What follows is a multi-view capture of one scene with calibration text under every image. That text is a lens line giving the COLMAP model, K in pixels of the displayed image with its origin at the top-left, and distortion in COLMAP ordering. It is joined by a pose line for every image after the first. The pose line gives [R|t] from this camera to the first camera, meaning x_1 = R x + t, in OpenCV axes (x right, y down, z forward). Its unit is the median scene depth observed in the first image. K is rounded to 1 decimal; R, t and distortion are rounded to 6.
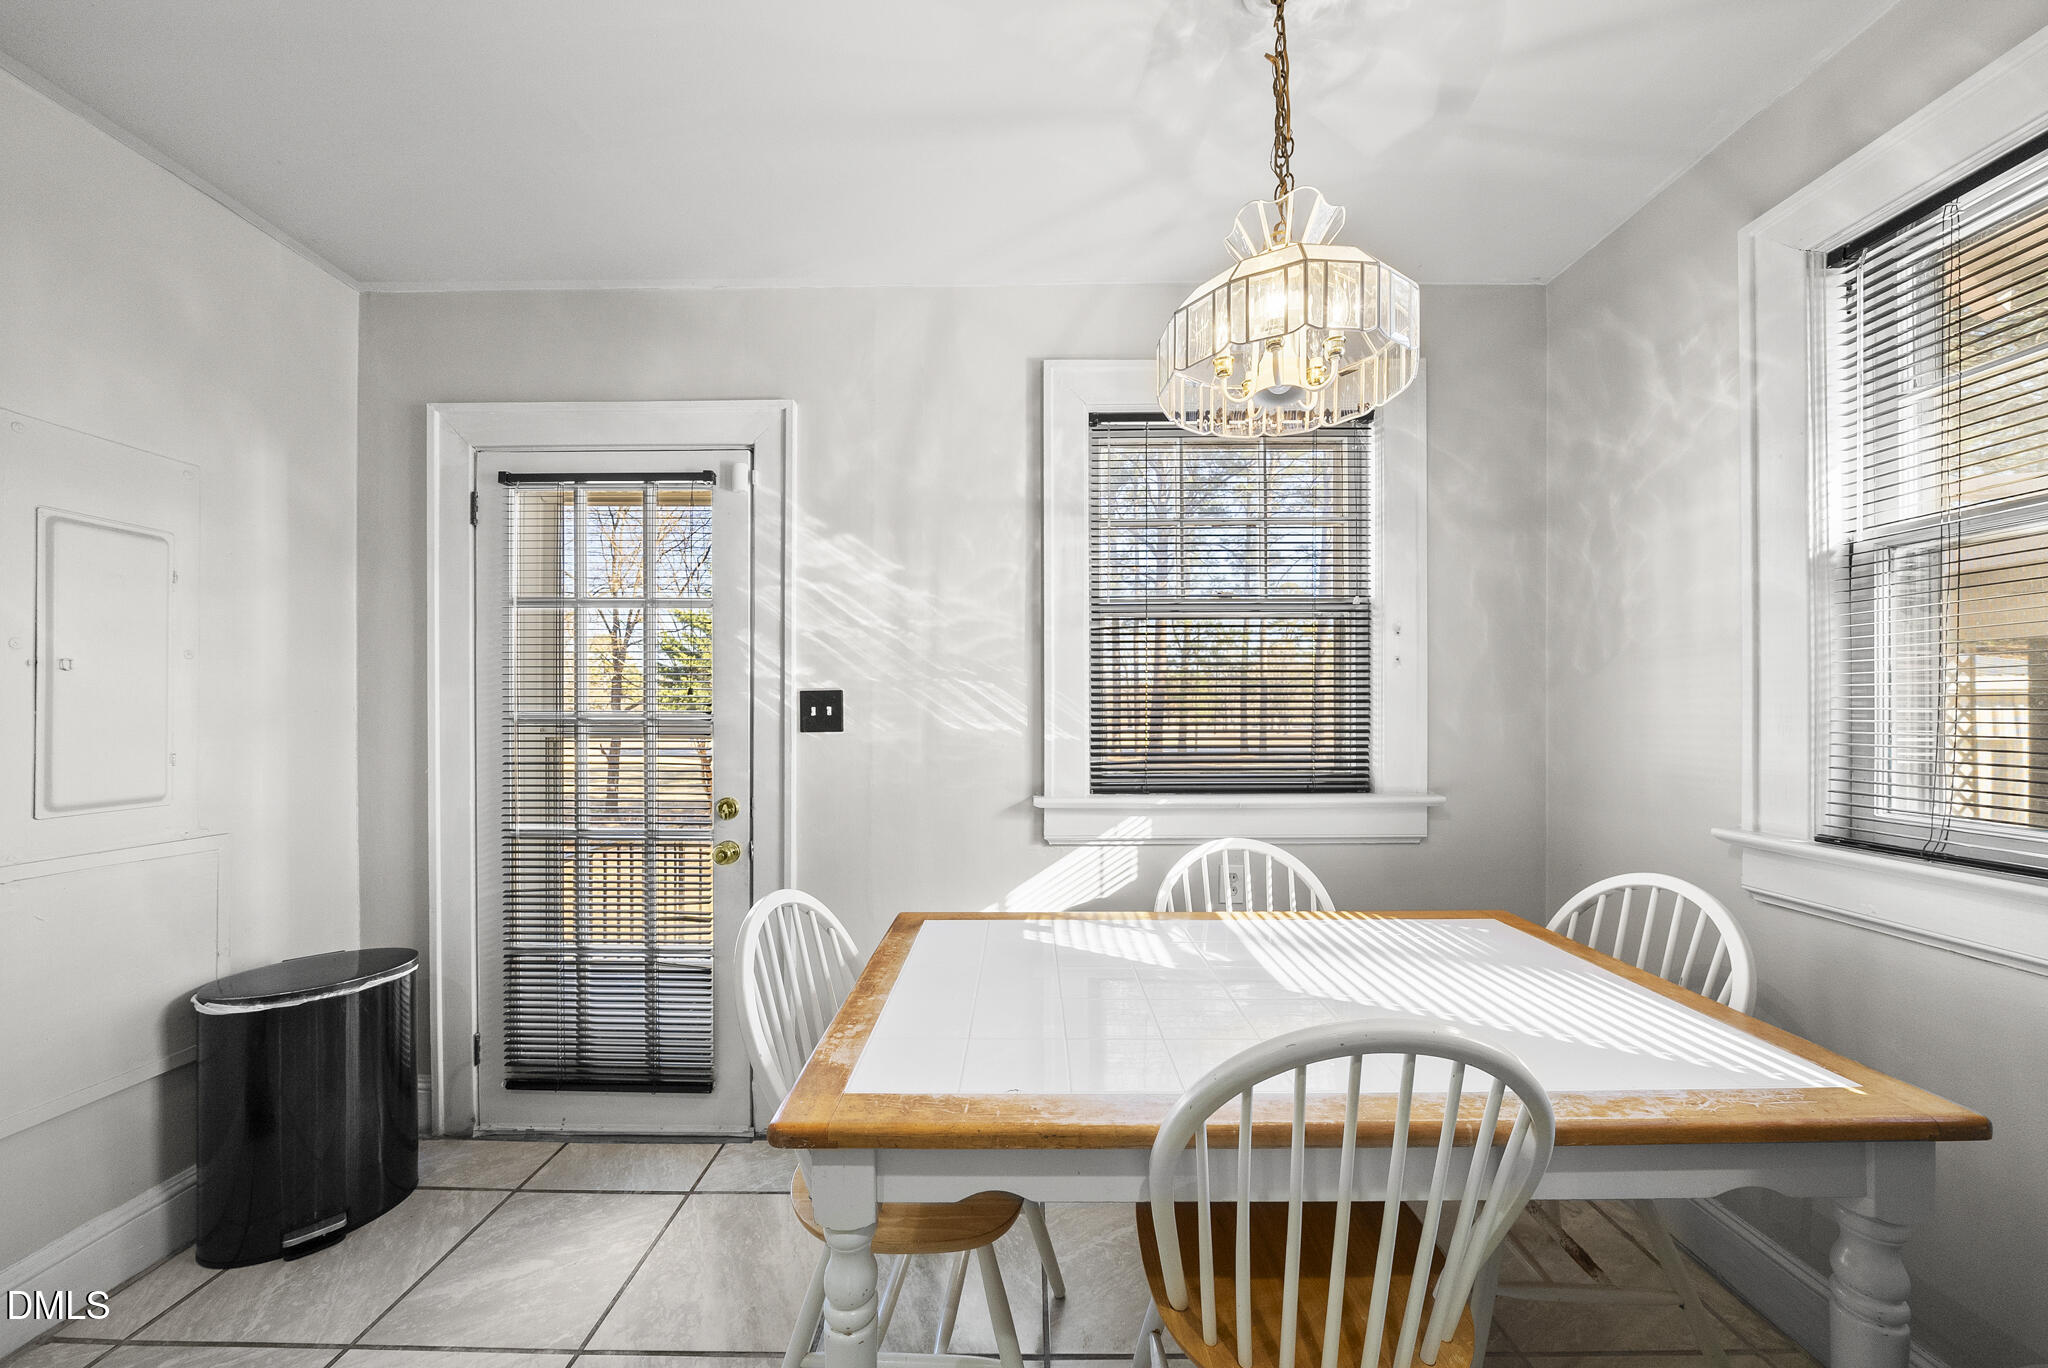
lens RADIAL K [[708.8, 0, 1021.5], [0, 708.8, 690.6], [0, 0, 1]] dist [-0.007754, -0.000238]
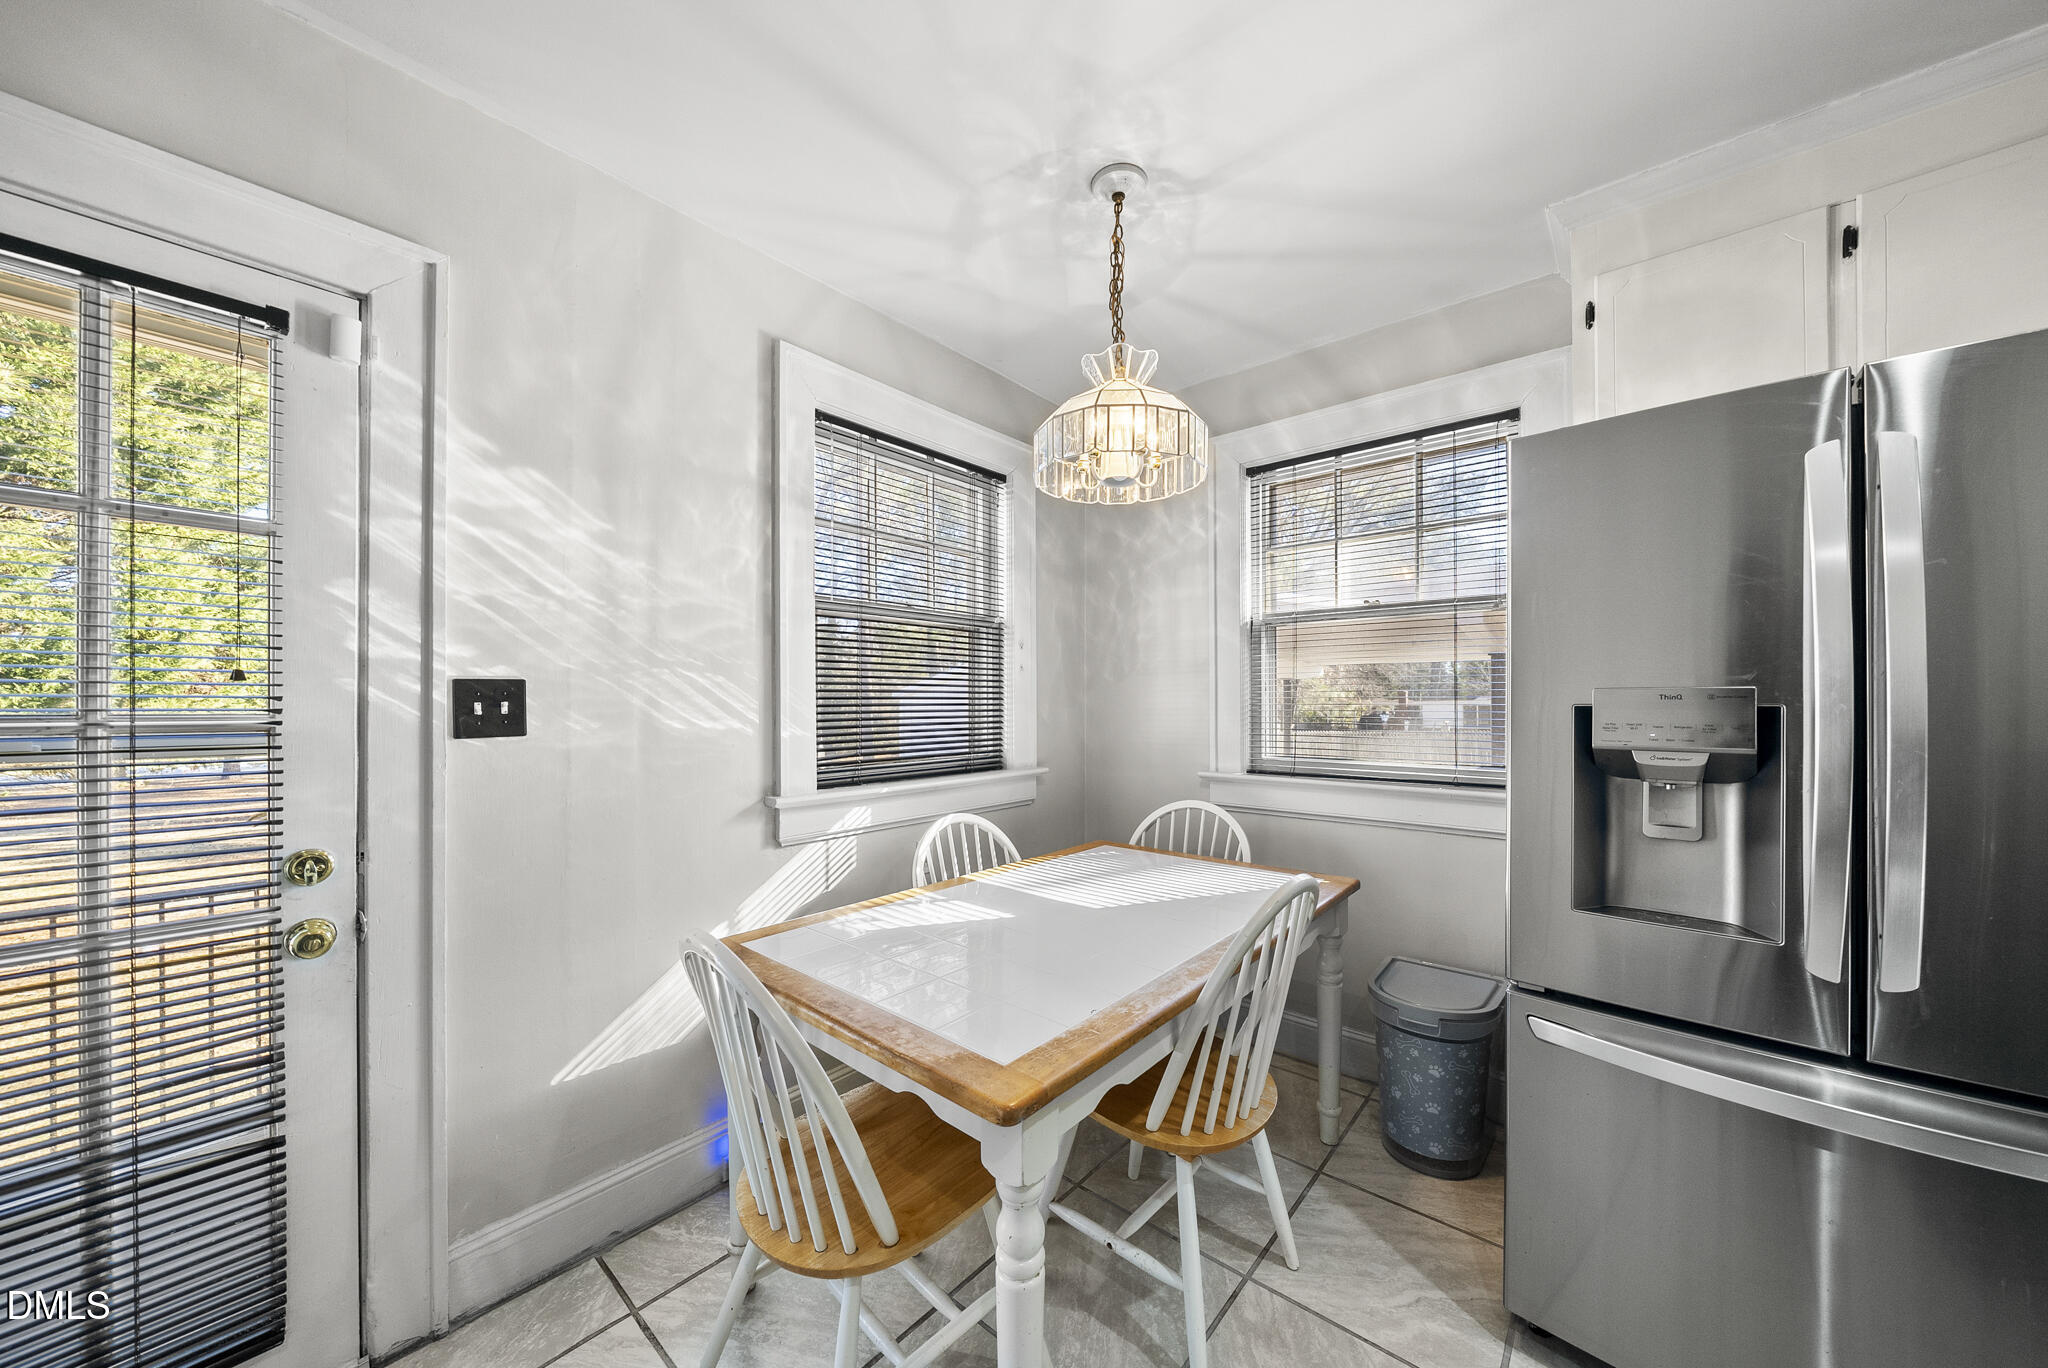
lens RADIAL K [[705.6, 0, 1024.0], [0, 705.6, 684.0], [0, 0, 1]] dist [-0.002193, -0.004350]
pose [[0.649560, 0.021268, 0.760013, -0.472714], [-0.018052, 0.999758, -0.012548, 0.003643], [-0.760096, -0.005570, 0.649787, 0.130879]]
